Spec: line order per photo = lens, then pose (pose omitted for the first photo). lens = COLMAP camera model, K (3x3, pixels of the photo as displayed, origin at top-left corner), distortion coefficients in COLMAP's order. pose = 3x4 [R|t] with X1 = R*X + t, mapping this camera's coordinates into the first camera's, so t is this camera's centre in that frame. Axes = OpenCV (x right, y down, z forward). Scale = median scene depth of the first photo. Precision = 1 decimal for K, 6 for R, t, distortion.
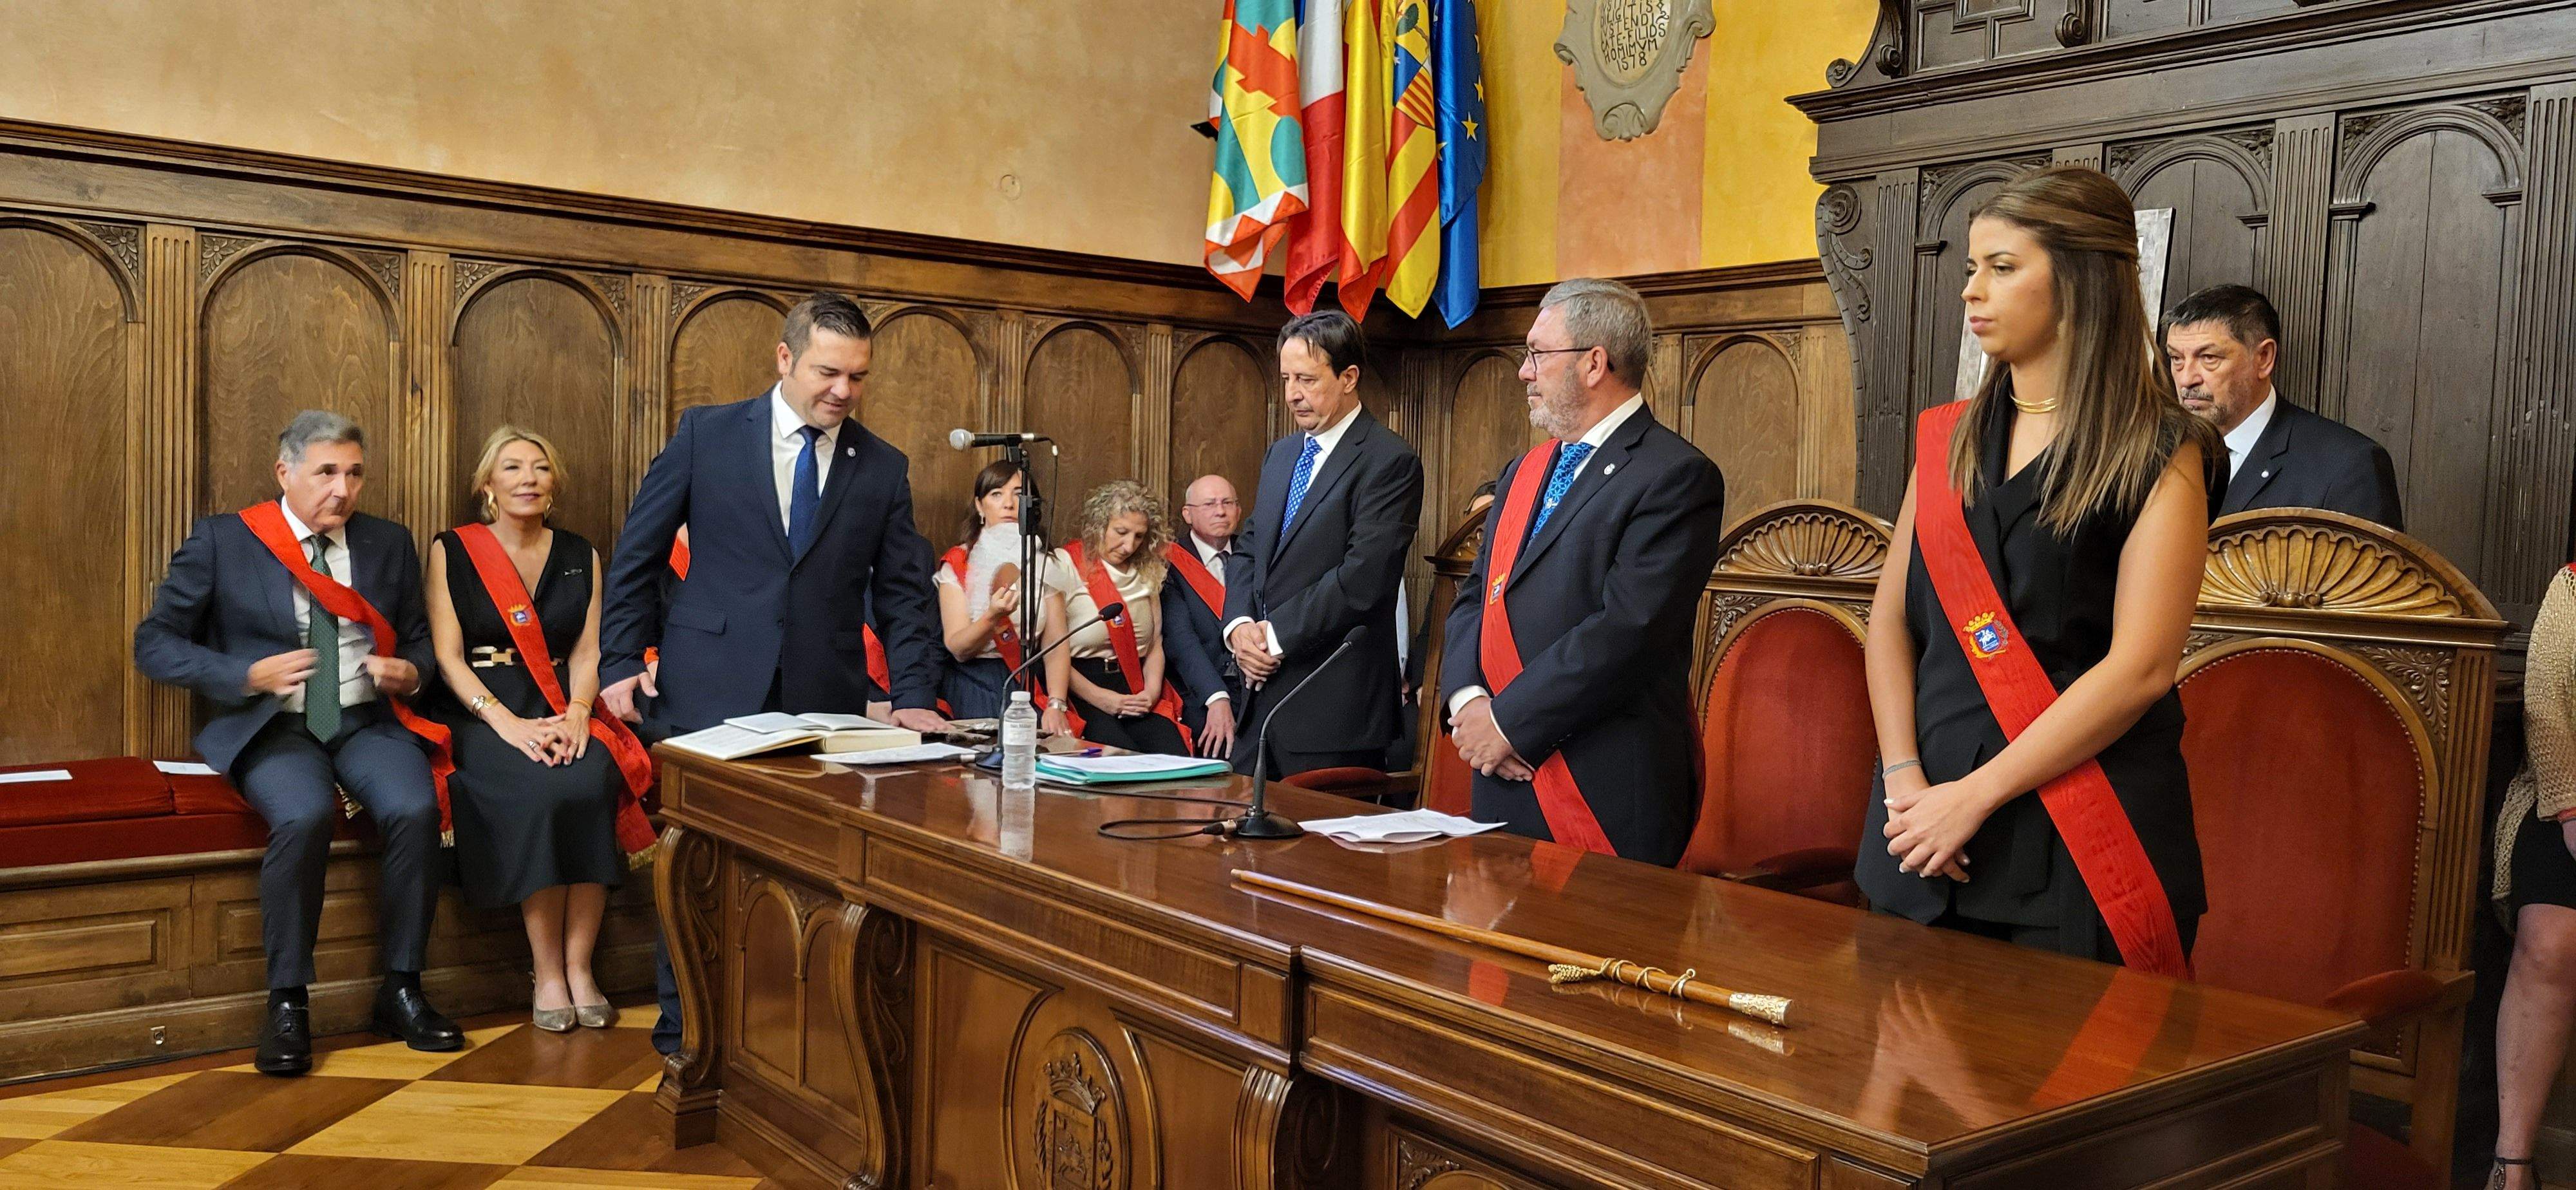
lens RADIAL K [[1988.8, 0, 1319.7], [0, 1988.8, 578.7], [0, 0, 1]] dist [0.051226, -0.028882]
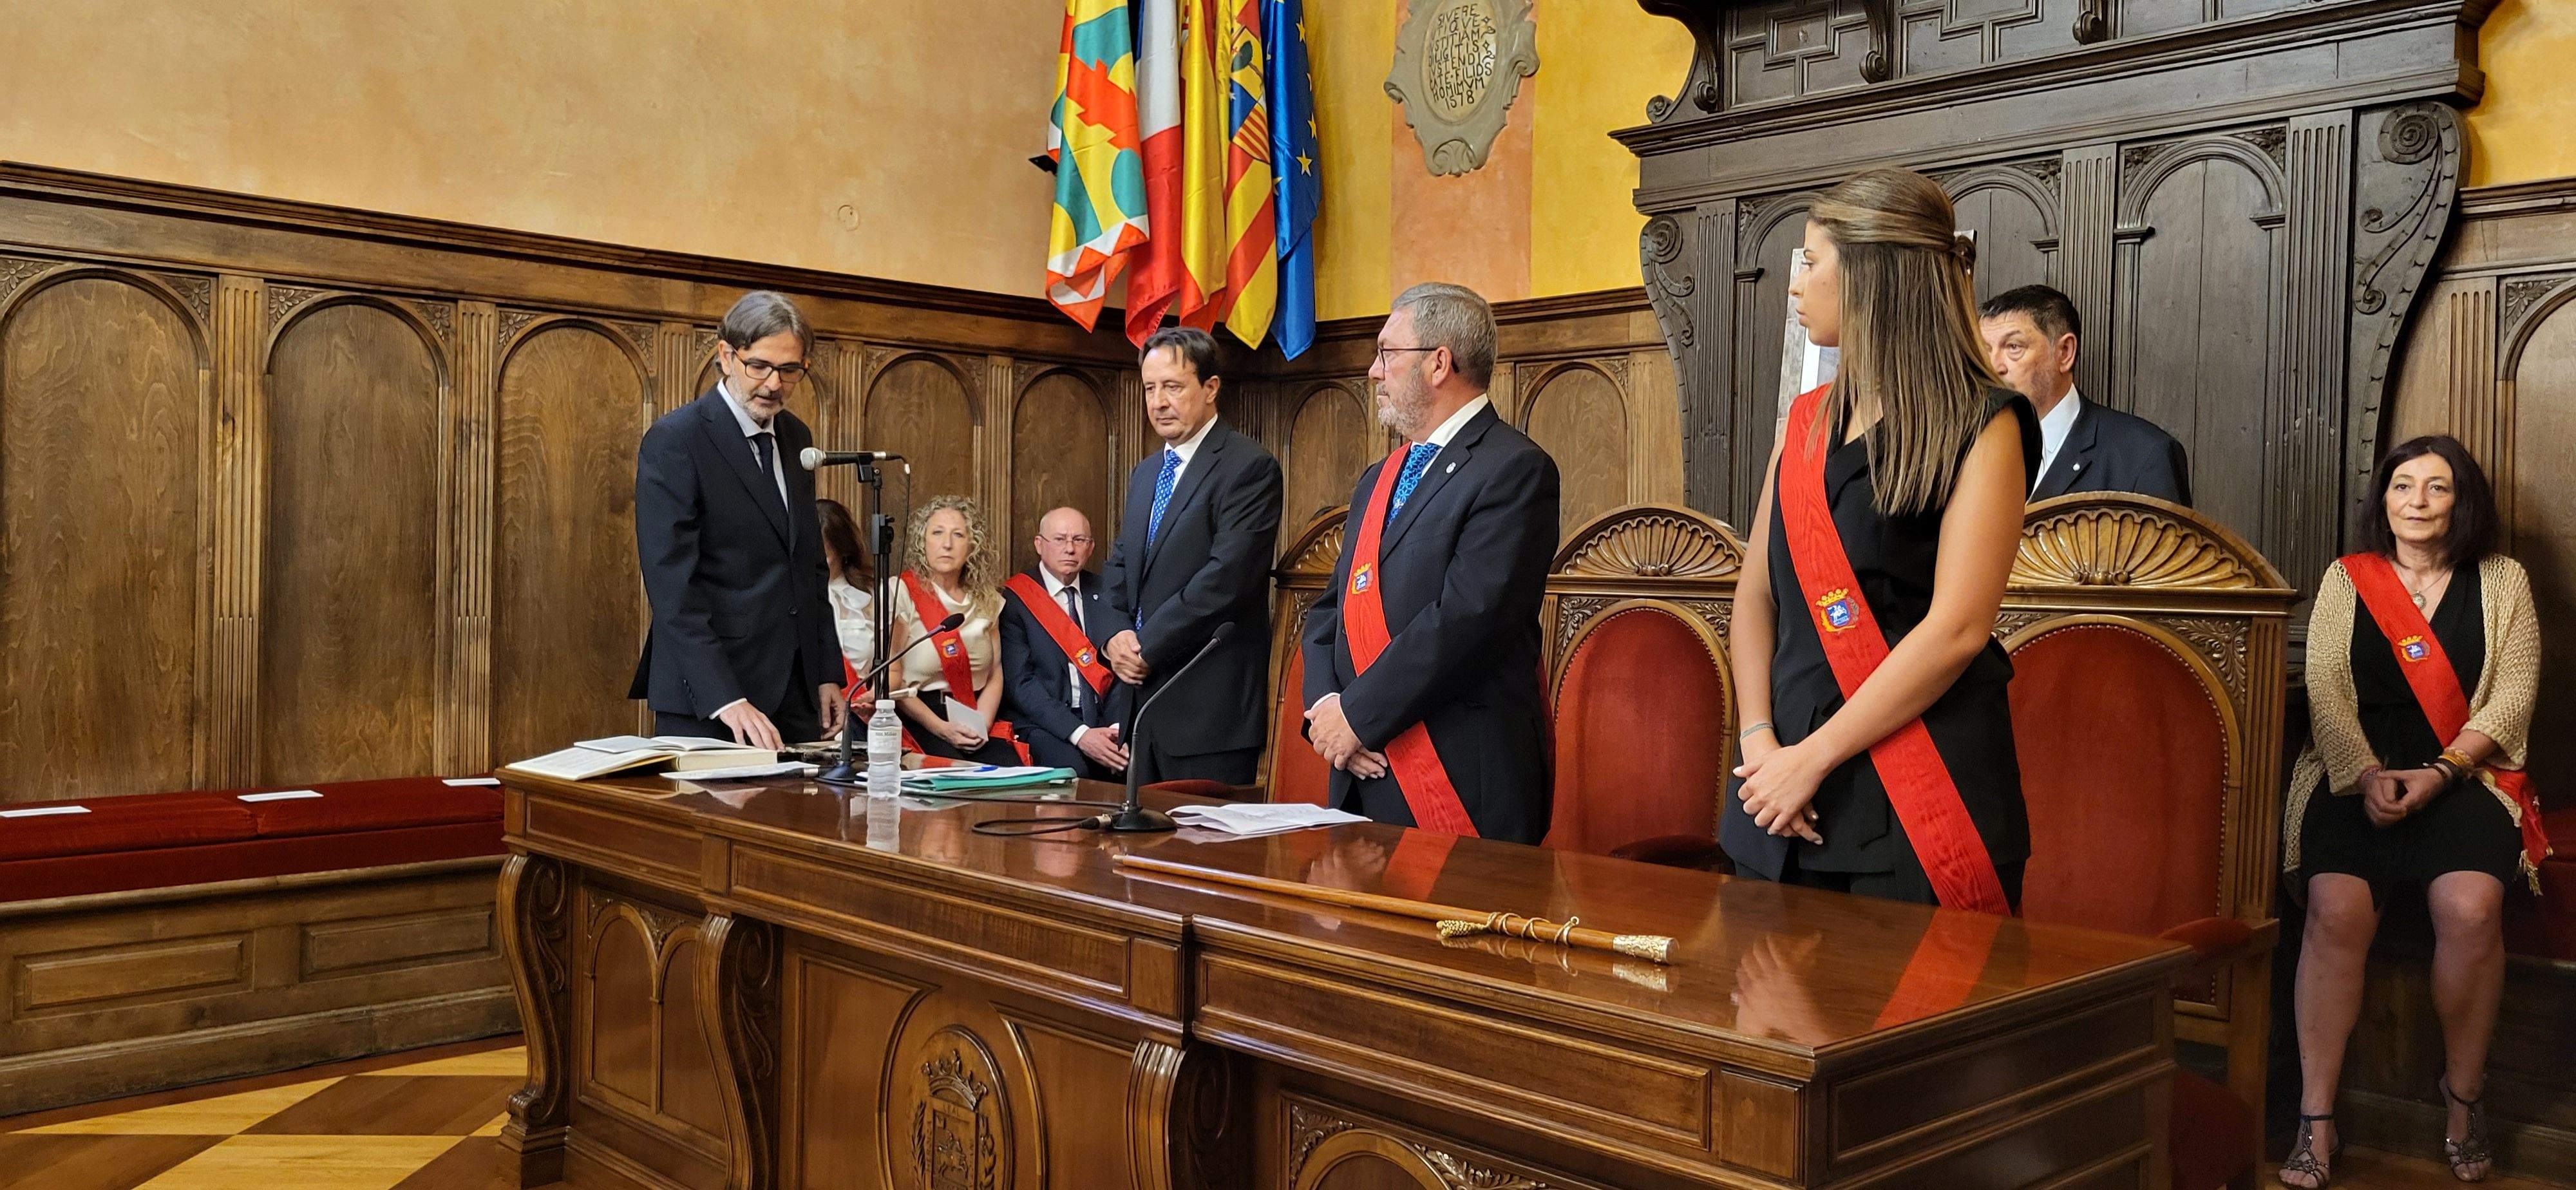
lens RADIAL K [[1983.7, 0, 1330.8], [0, 1983.7, 573.8], [0, 0, 1]] dist [0.045279, -0.014436]
pose [[0.995284, -0.016198, 0.095646, -0.015527], [0.019160, 0.999362, -0.030131, 0.019595], [-0.095097, 0.031822, 0.994959, -0.009826]]
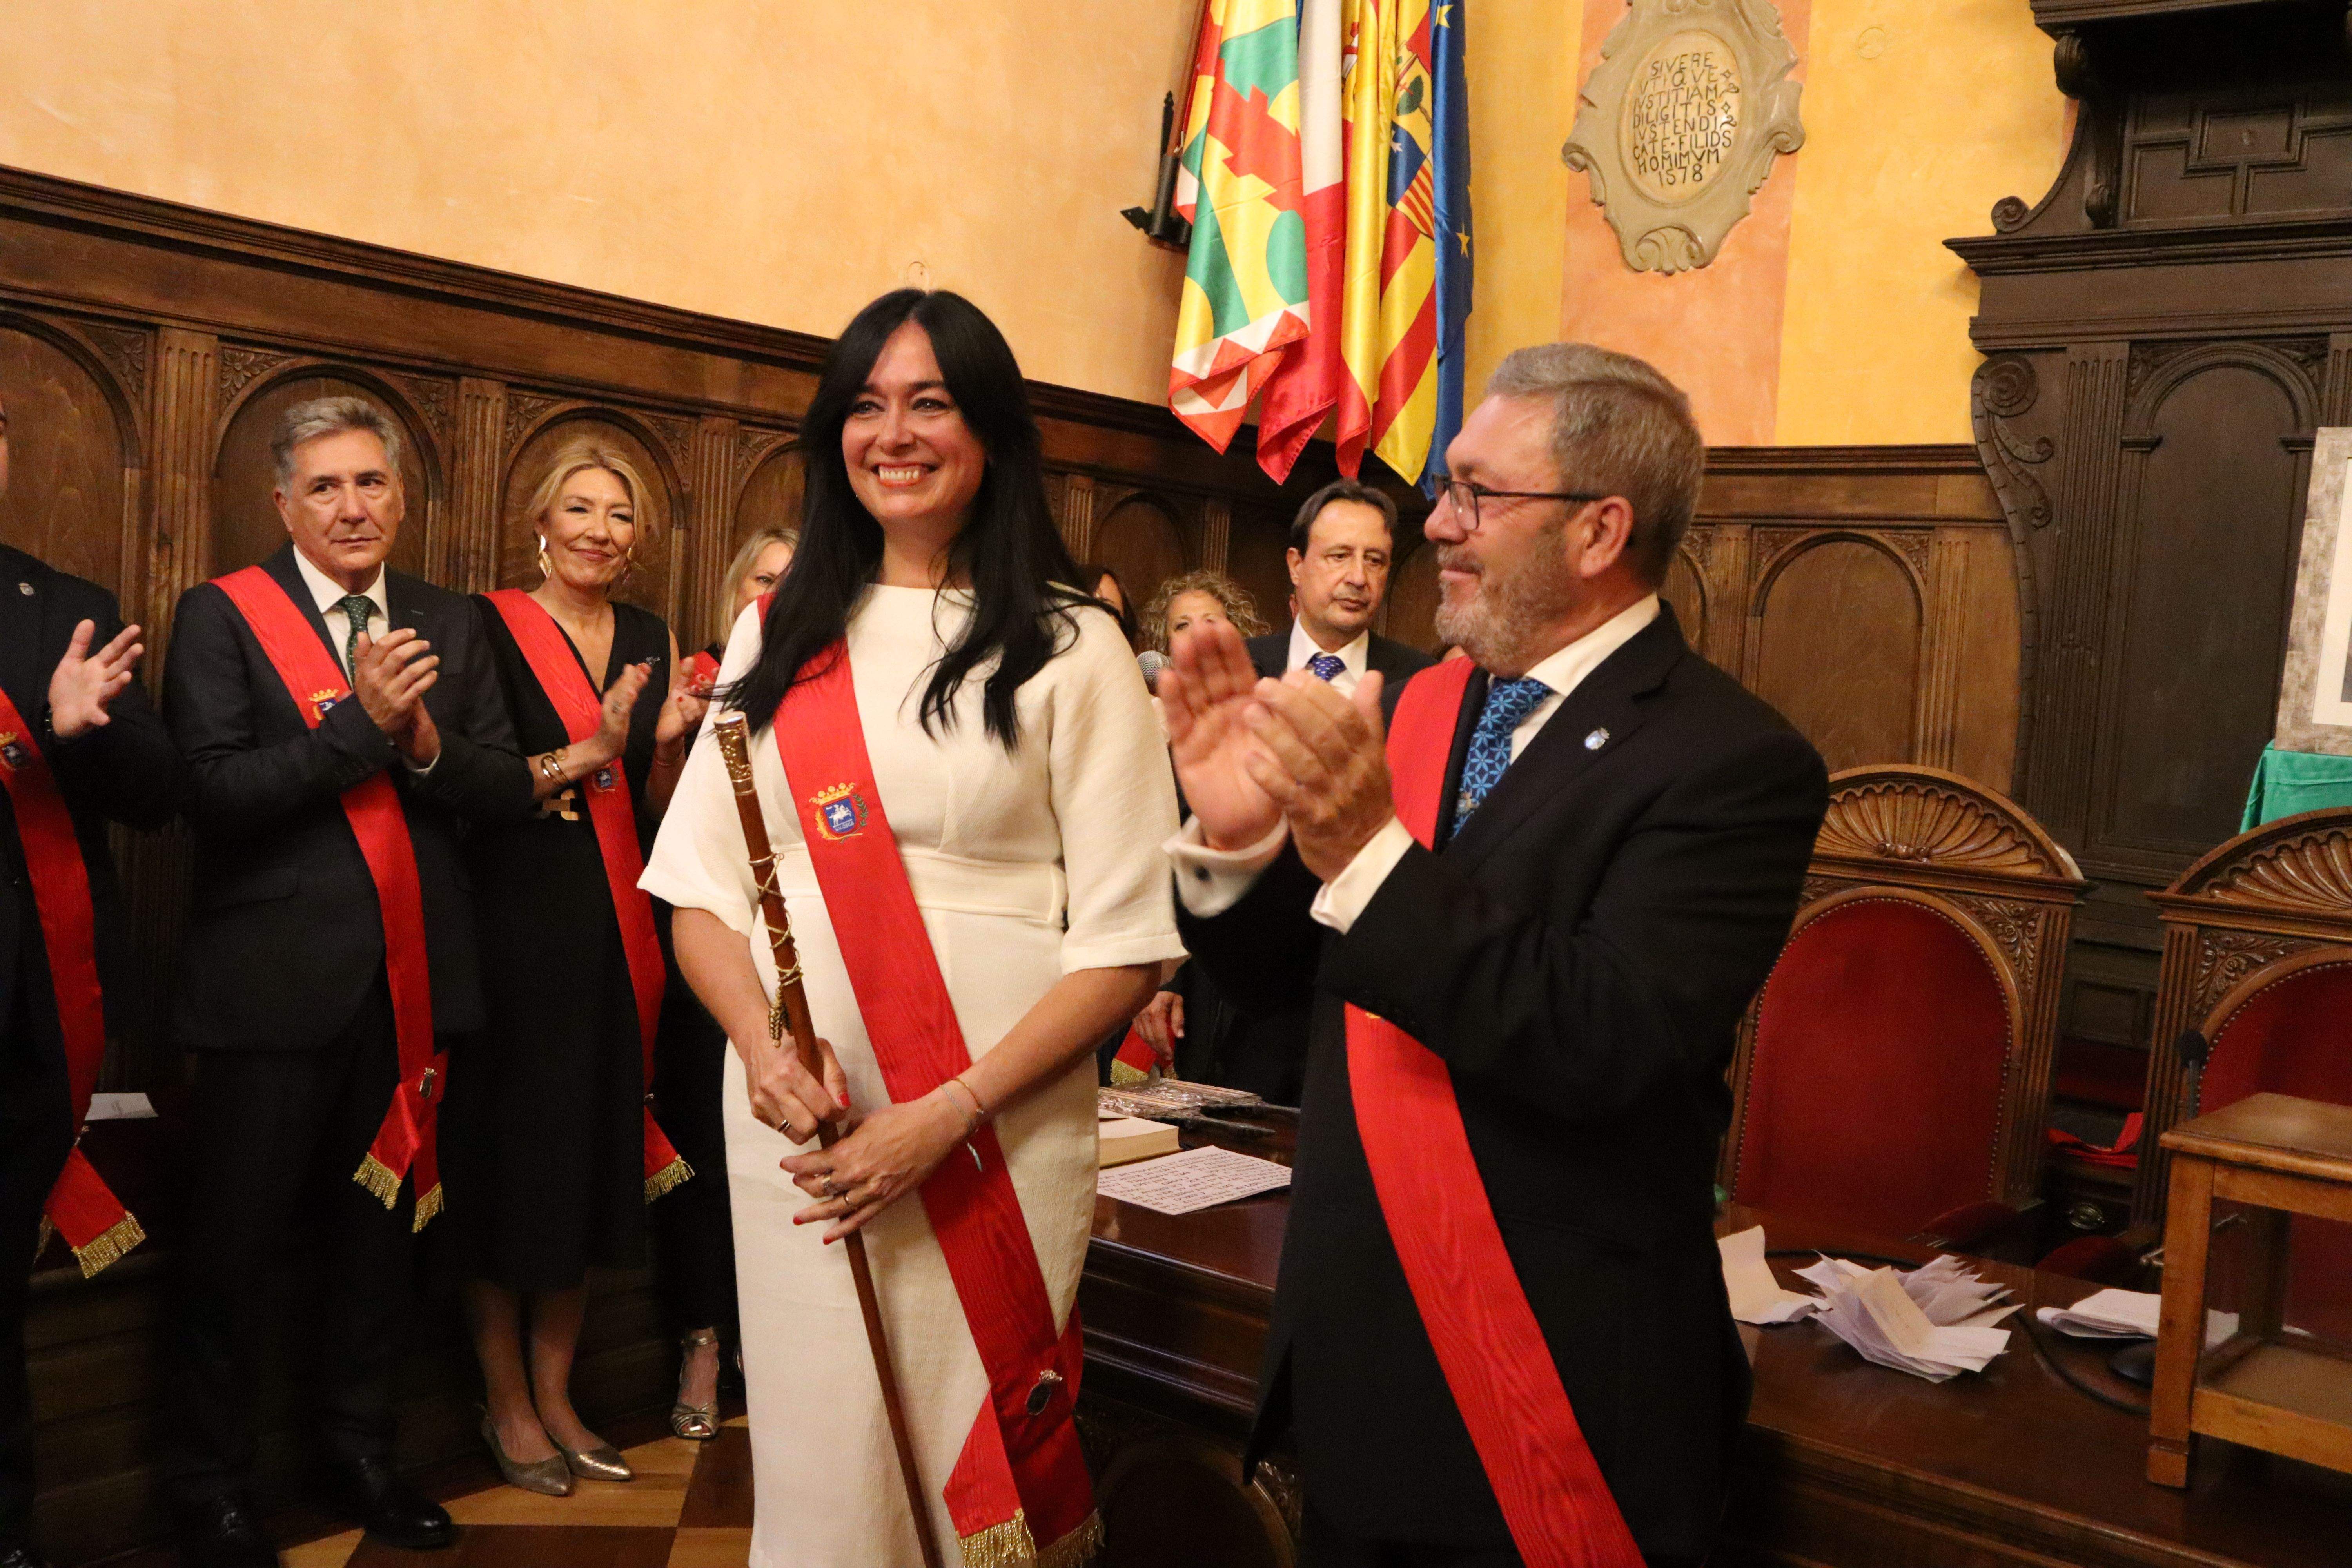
lens RADIAL K [[2234.3, 0, 1172.9], [0, 2234.3, 785.9], [0, 0, 1]] dist [-0.052307, 0.088963]
pose [[0.976284, 0.021689, 0.215403, -0.287224], [-0.027009, 0.999398, 0.021787, -0.040606], [-0.214801, -0.027088, 0.976282, 0.231056]]
